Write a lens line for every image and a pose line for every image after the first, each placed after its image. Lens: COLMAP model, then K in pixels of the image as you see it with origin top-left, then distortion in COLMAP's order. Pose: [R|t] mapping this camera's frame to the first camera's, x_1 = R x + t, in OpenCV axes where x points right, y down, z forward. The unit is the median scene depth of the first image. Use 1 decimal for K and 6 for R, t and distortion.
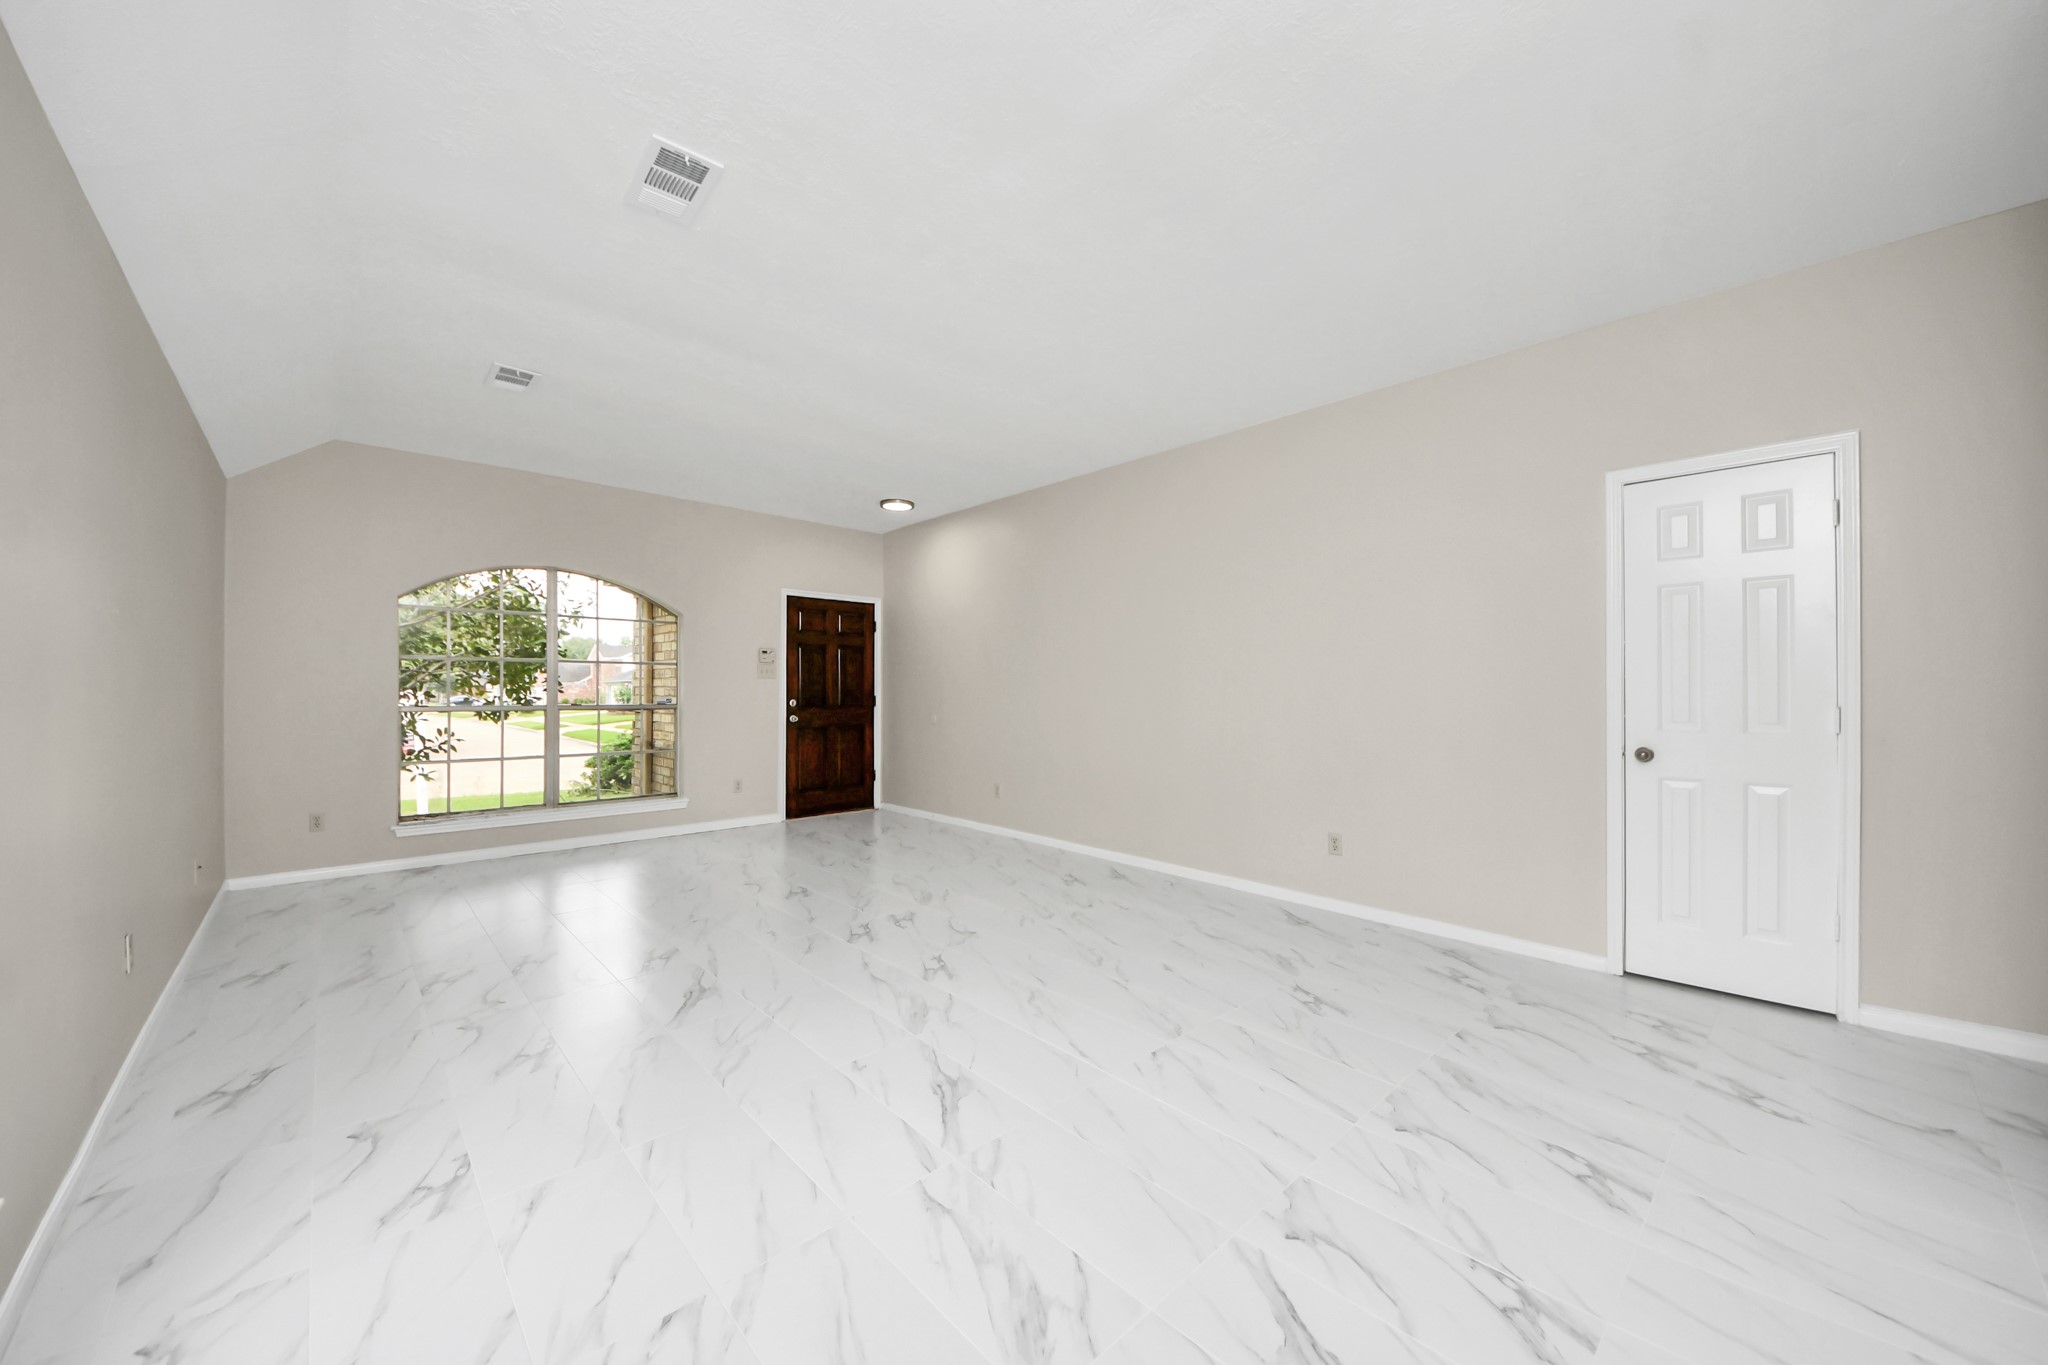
lens RADIAL K [[755.9, 0, 1016.5], [0, 755.9, 686.7], [0, 0, 1]] dist [0.000072, -0.000013]
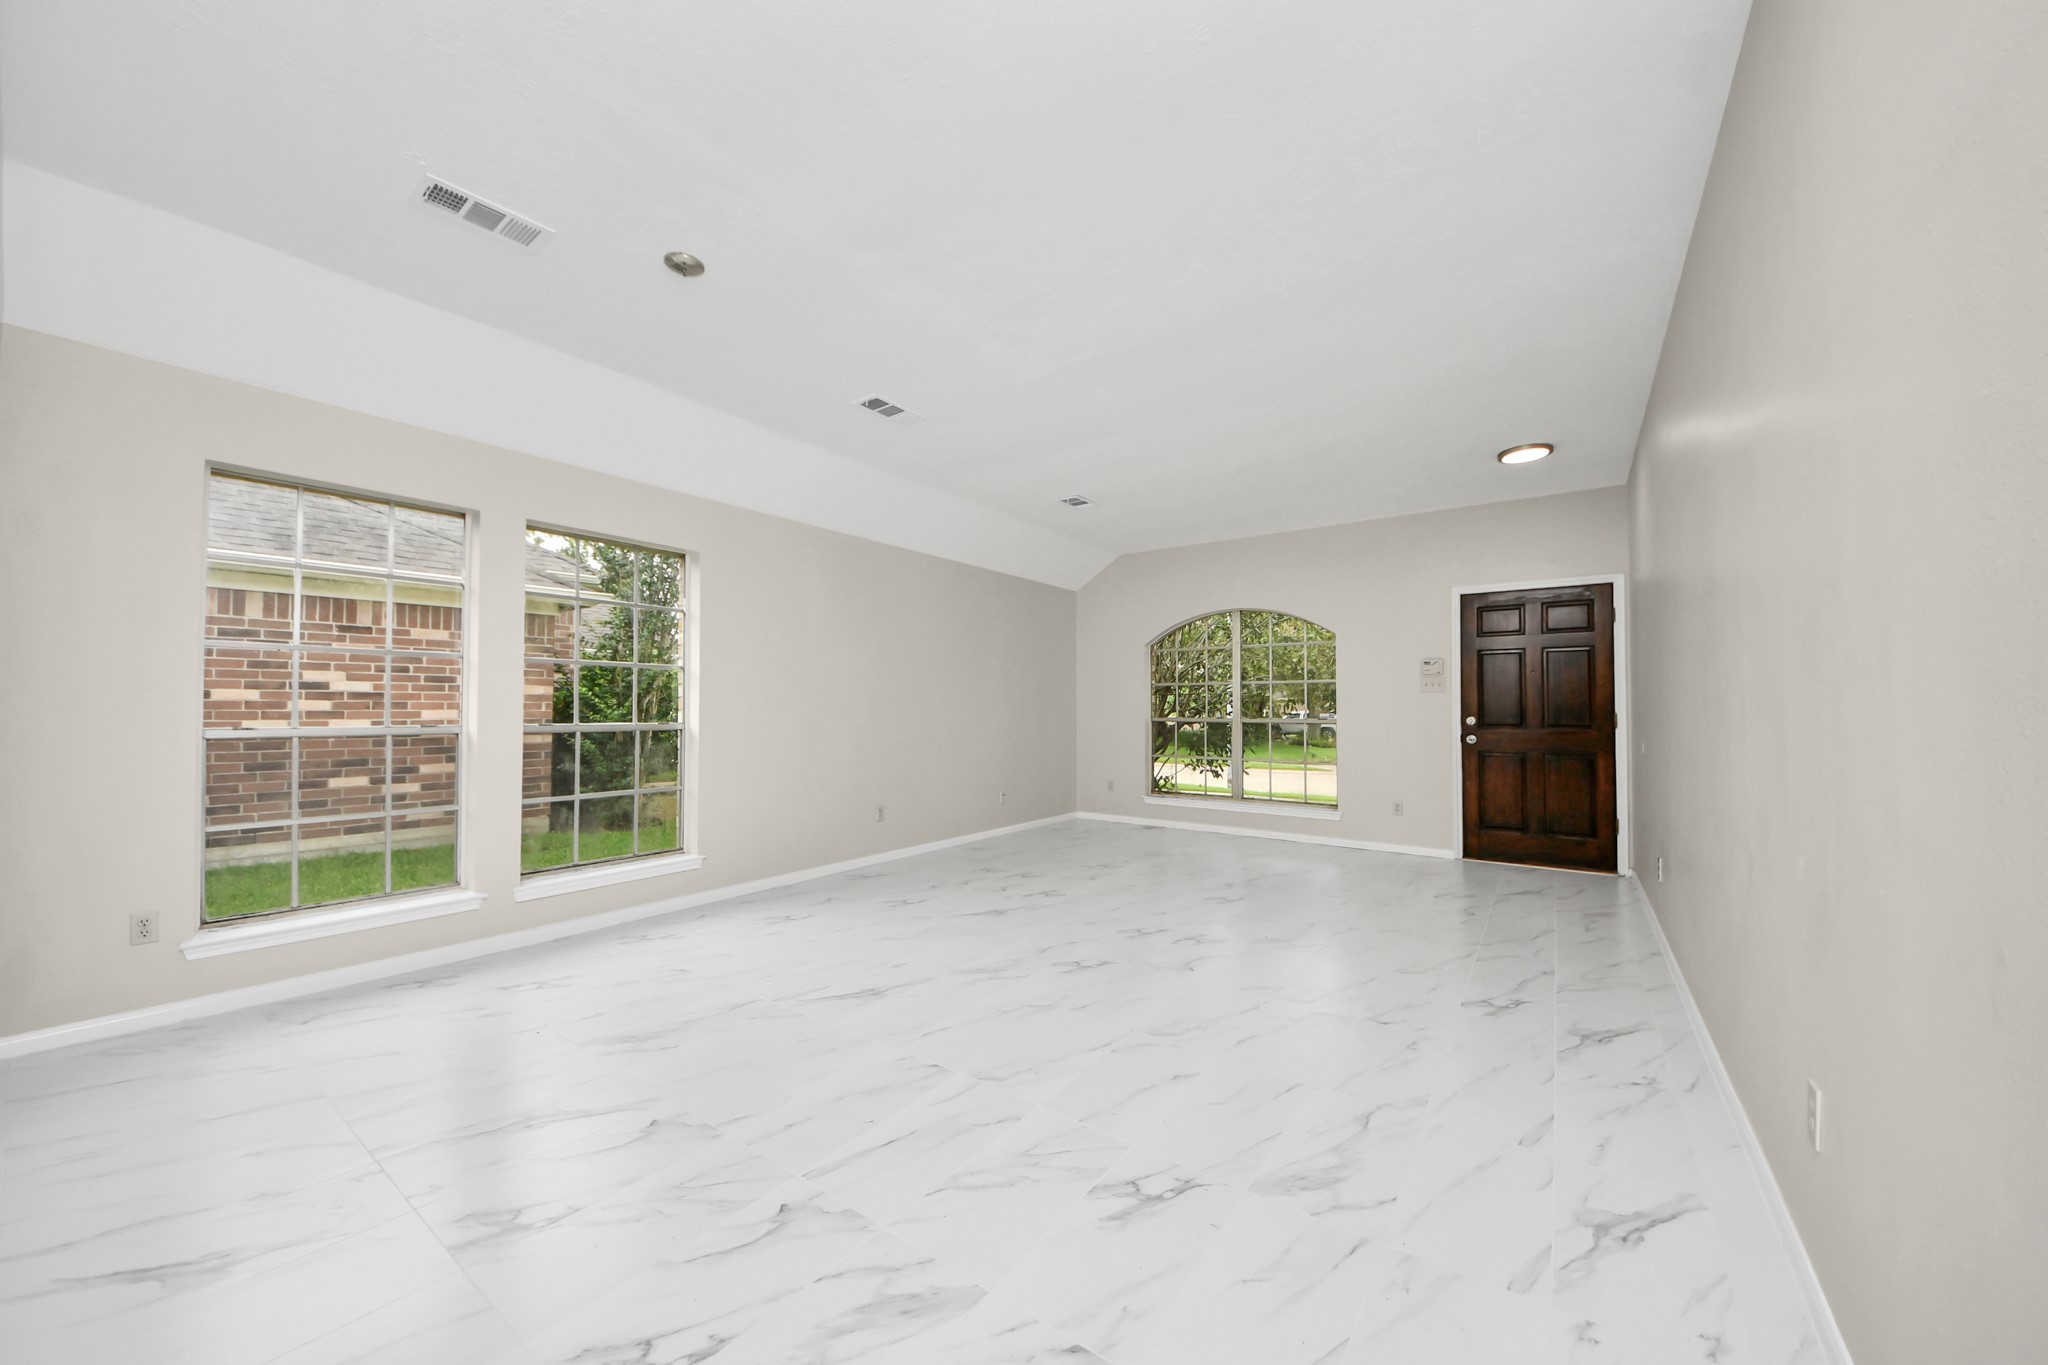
lens RADIAL K [[764.7, 0, 1024.4], [0, 764.7, 701.0], [0, 0, 1]] dist [0.021486, 0.000065]
pose [[0.171929, -0.013618, -0.985015, 0.466547], [0.005325, 0.999903, -0.012894, 0.007905], [0.985095, -0.003028, 0.171985, 0.366191]]
